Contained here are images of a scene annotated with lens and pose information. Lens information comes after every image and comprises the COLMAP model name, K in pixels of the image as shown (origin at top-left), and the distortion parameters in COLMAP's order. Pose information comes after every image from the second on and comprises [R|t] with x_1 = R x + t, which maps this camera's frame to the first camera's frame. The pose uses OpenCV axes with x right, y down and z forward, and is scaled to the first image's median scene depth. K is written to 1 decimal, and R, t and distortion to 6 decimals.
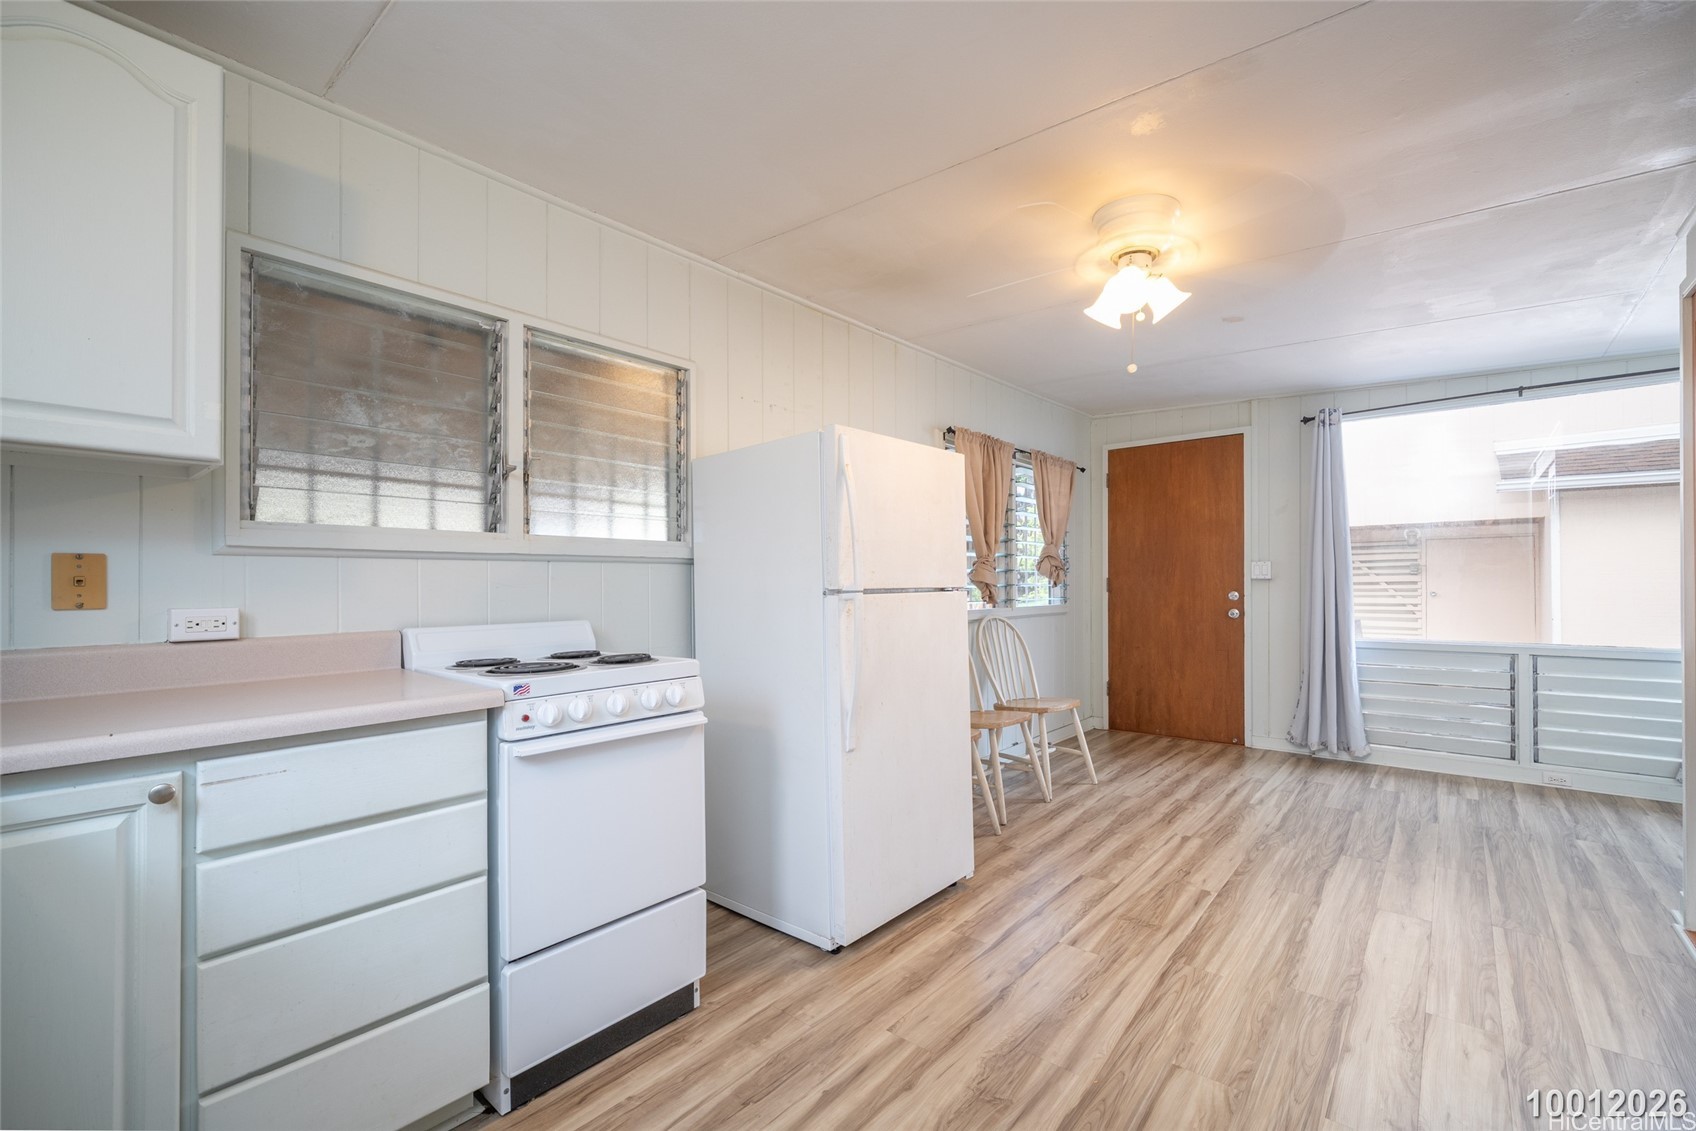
lens RADIAL K [[748.3, 0, 833.8], [0, 748.3, 547.1], [0, 0, 1]] dist [0.003942, -0.001521]
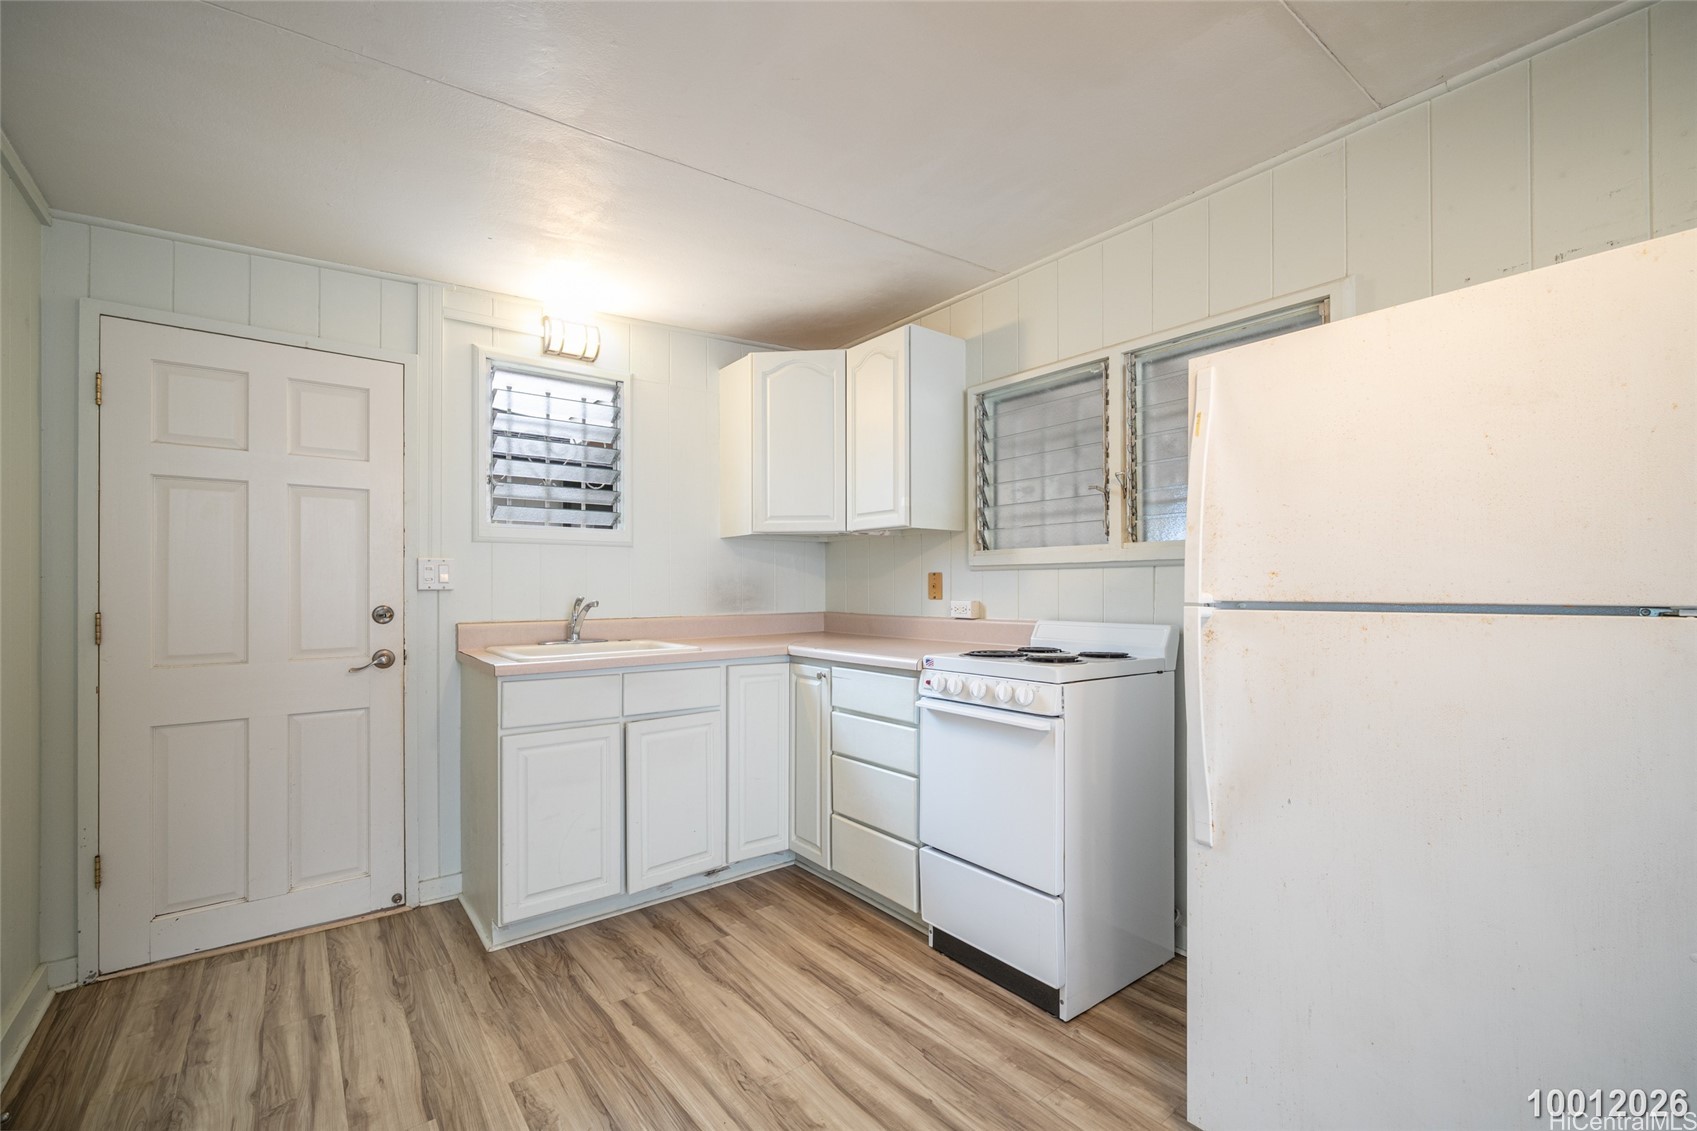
lens RADIAL K [[748.8, 0, 886.9], [0, 748.8, 567.3], [0, 0, 1]] dist [0.003942, -0.001521]
pose [[-0.182838, -0.016893, -0.982998, 0.714063], [0.050361, 0.998379, -0.026525, 0.029152], [0.981852, -0.054355, -0.181691, 0.836748]]
